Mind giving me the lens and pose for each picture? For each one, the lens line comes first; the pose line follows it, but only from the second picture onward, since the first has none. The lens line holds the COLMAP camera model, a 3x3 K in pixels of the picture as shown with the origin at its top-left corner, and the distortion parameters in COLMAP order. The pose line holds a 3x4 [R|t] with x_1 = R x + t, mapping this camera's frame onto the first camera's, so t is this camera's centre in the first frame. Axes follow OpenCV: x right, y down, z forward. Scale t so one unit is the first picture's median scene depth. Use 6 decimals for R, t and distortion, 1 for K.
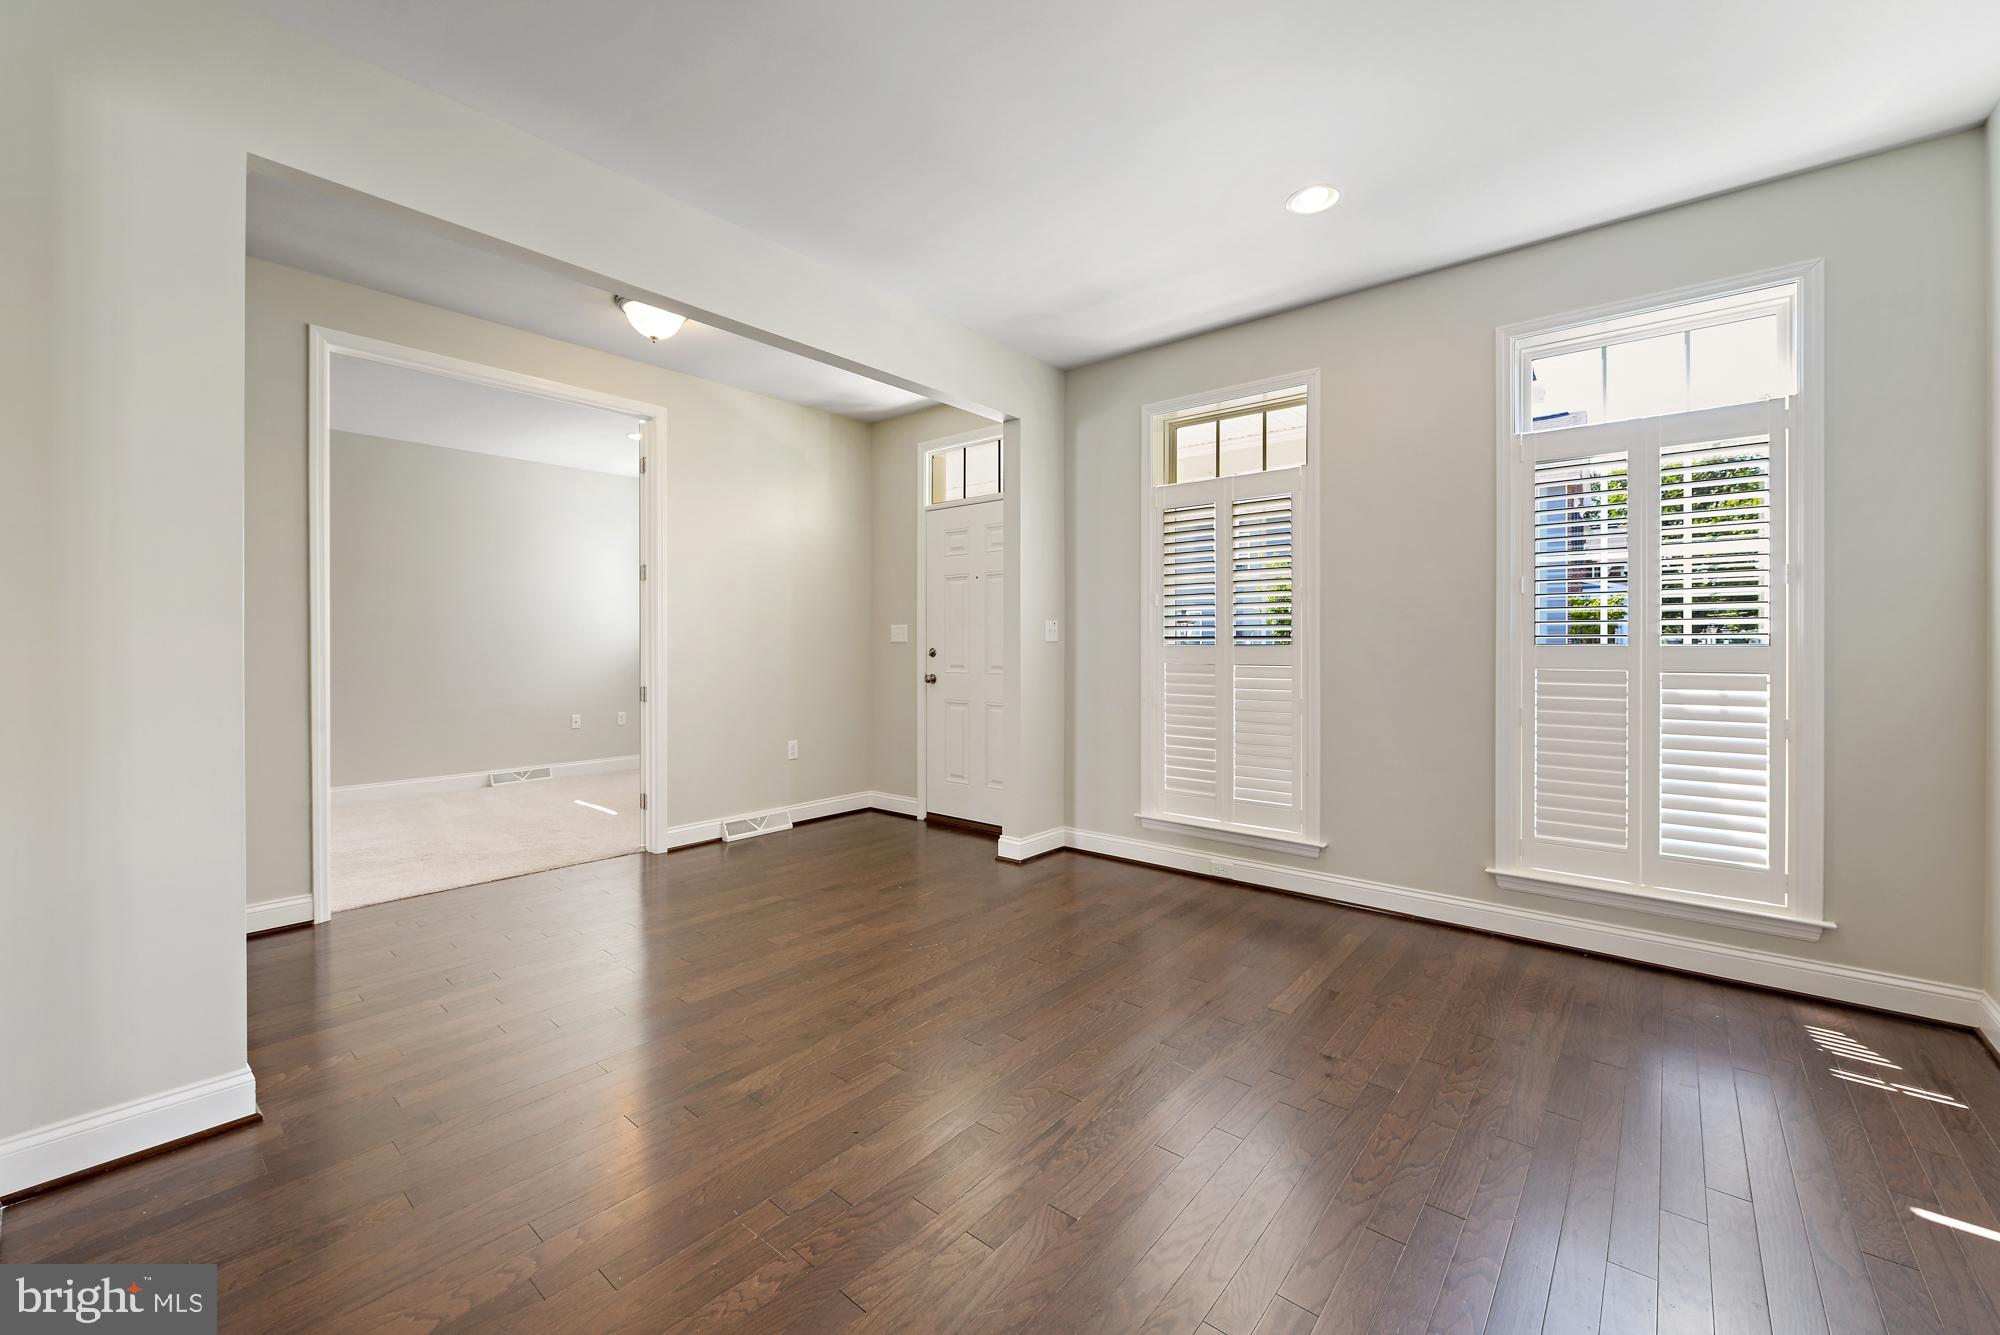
lens RADIAL K [[813.0, 0, 999.3], [0, 813.0, 637.7], [0, 0, 1]] dist [-0.002574, -0.000260]
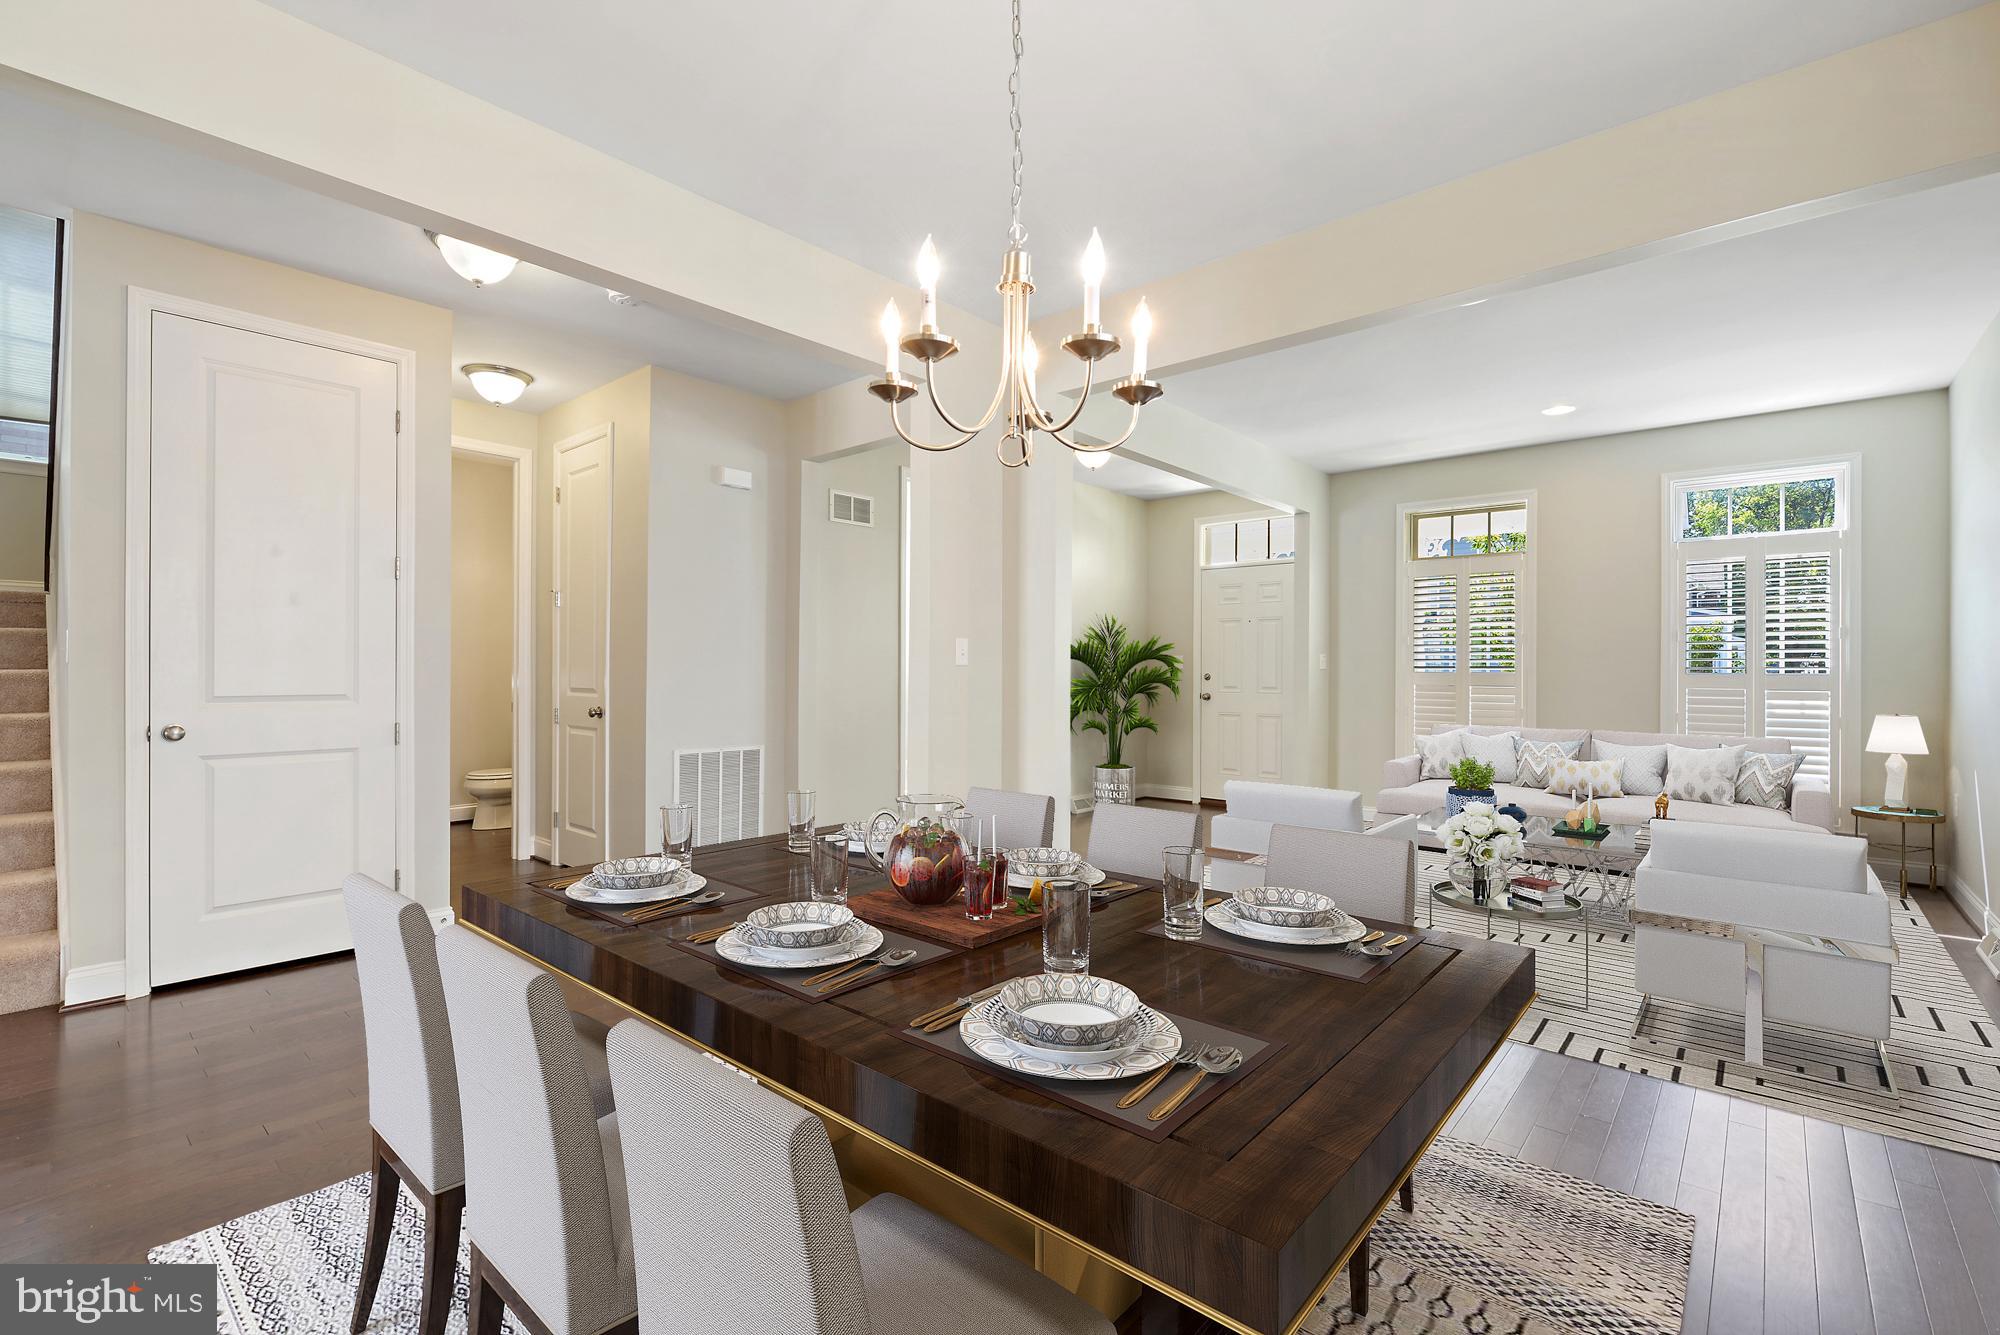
lens RADIAL K [[909.5, 0, 1004.8], [0, 909.5, 656.4], [0, 0, 1]] dist [0.002367, 0.000101]
pose [[0.999938, 0.004993, -0.009957, -0.485780], [-0.005047, 0.999973, -0.005399, -0.006298], [0.009930, 0.005449, 0.999936, -0.590946]]
